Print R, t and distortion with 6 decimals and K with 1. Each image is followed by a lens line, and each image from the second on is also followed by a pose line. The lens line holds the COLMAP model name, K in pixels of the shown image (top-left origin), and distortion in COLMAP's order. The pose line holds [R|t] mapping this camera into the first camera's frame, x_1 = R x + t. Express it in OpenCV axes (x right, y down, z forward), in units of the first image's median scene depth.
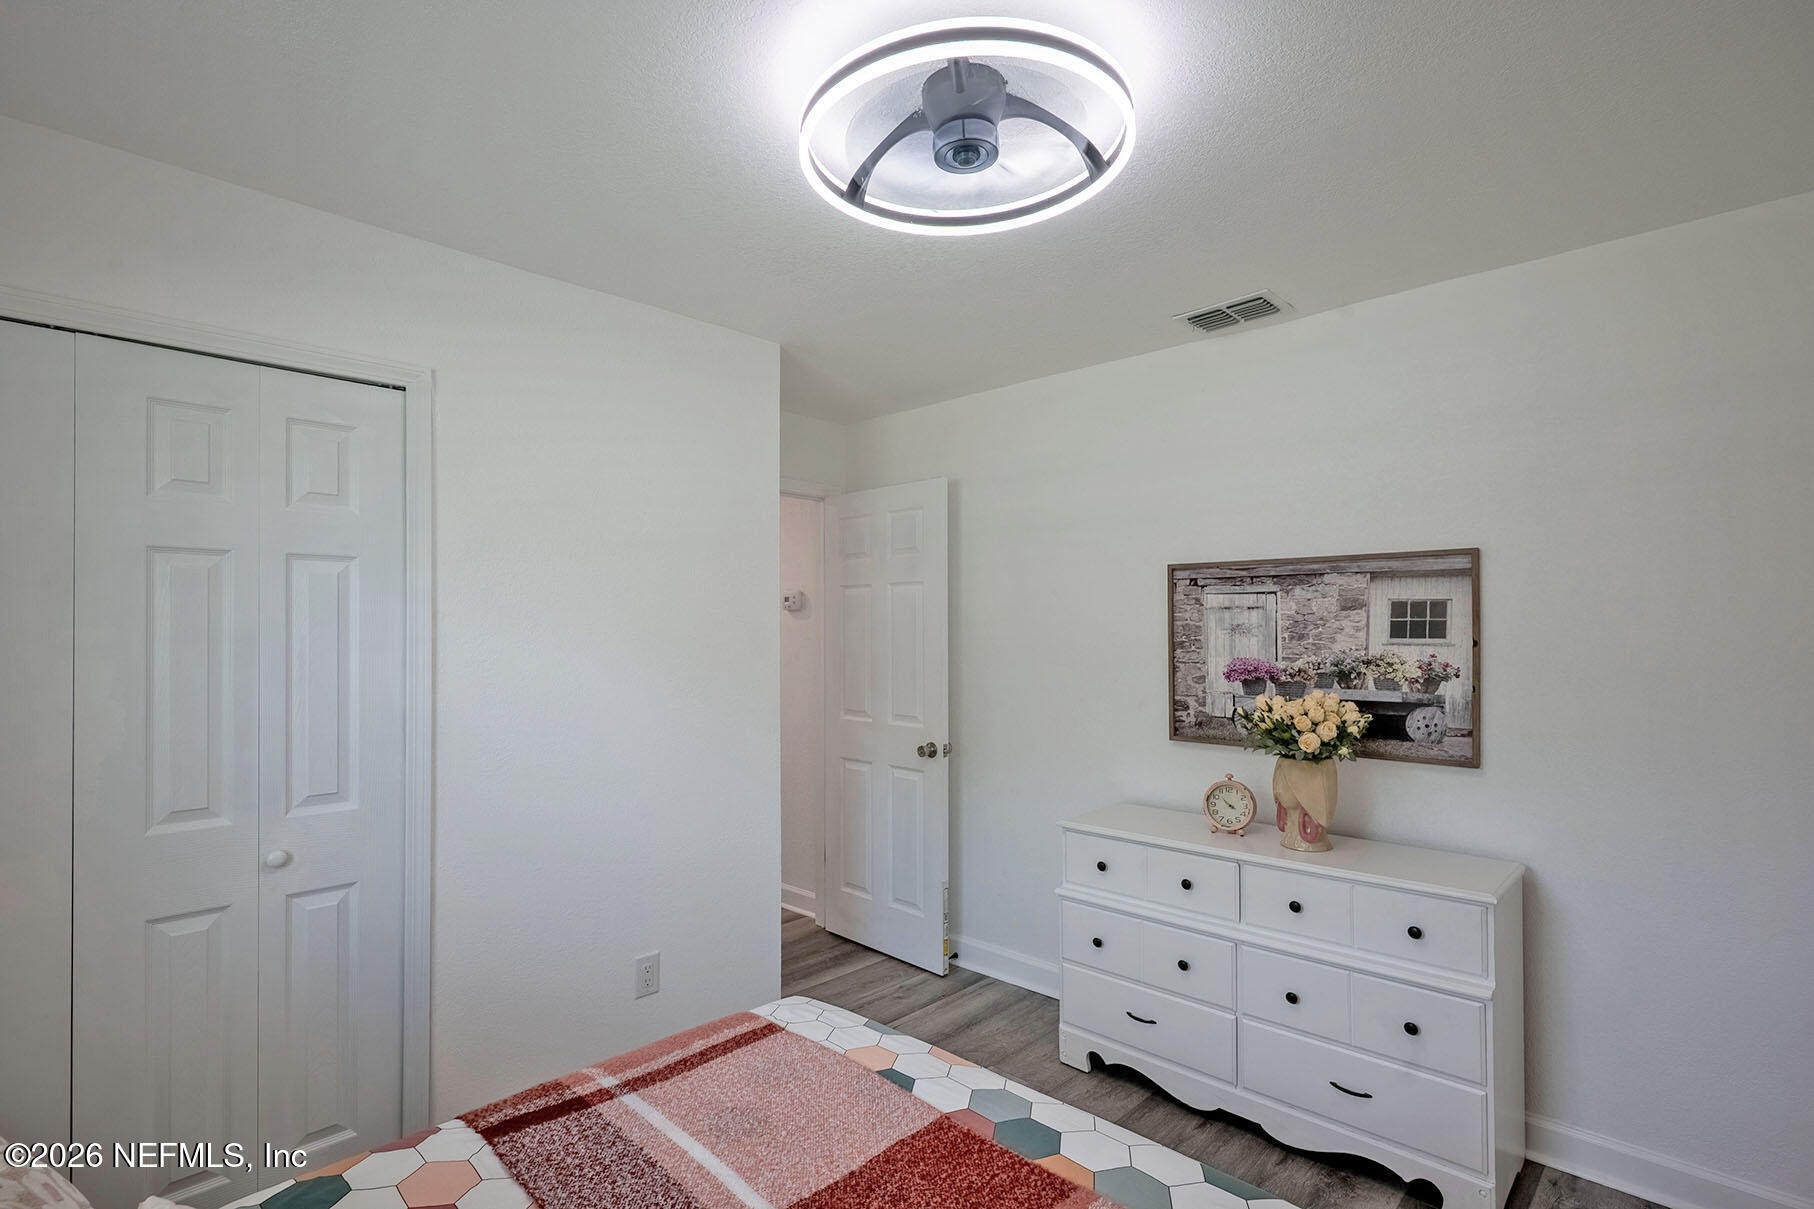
lens RADIAL K [[871.5, 0, 910.3], [0, 871.5, 614.5], [0, 0, 1]] dist [-0.000230, 0.002287]
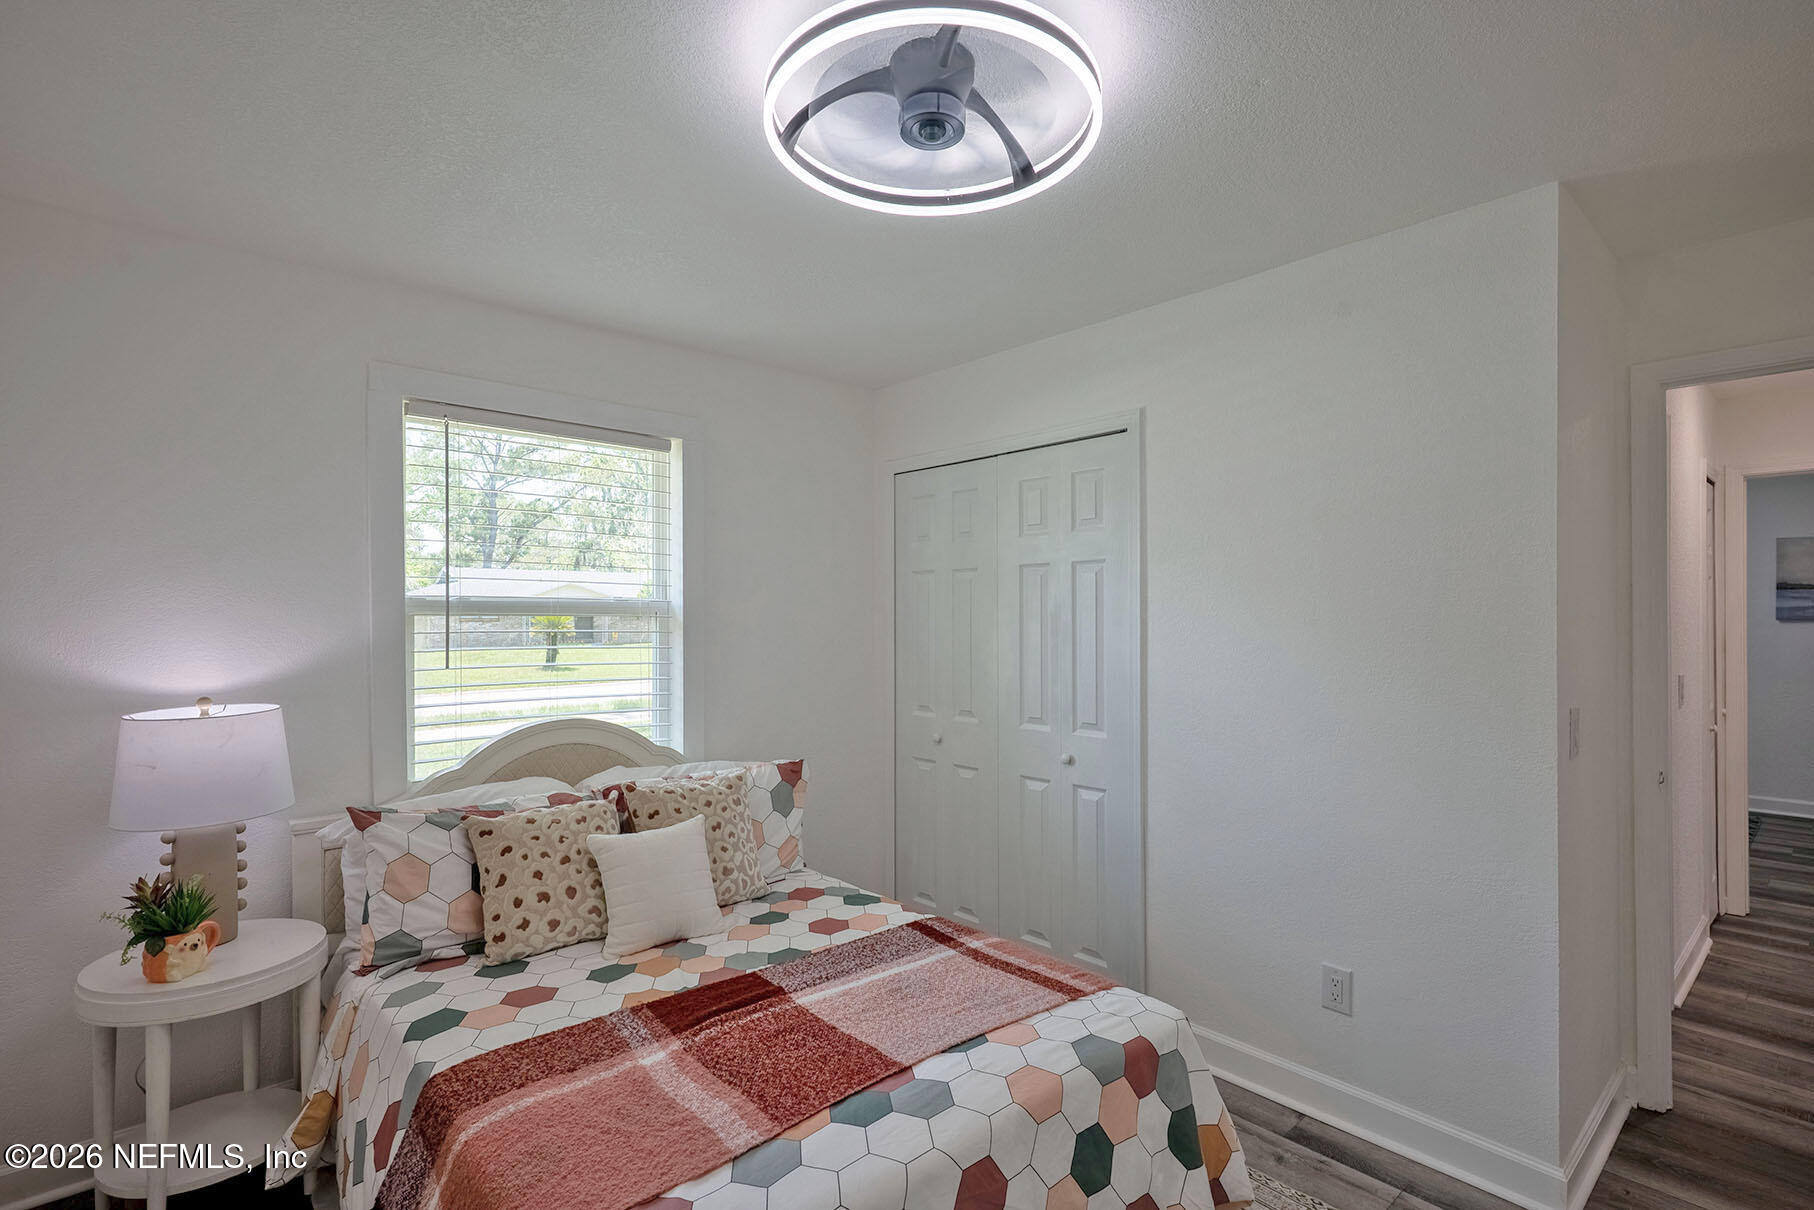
lens RADIAL K [[871.5, 0, 911.4], [0, 871.5, 612.5], [0, 0, 1]] dist [-0.000230, 0.002287]
pose [[-0.074017, -0.003290, -0.997252, 0.944190], [0.026939, 0.999623, -0.005297, 0.022128], [0.996893, -0.027257, -0.073901, 0.944135]]
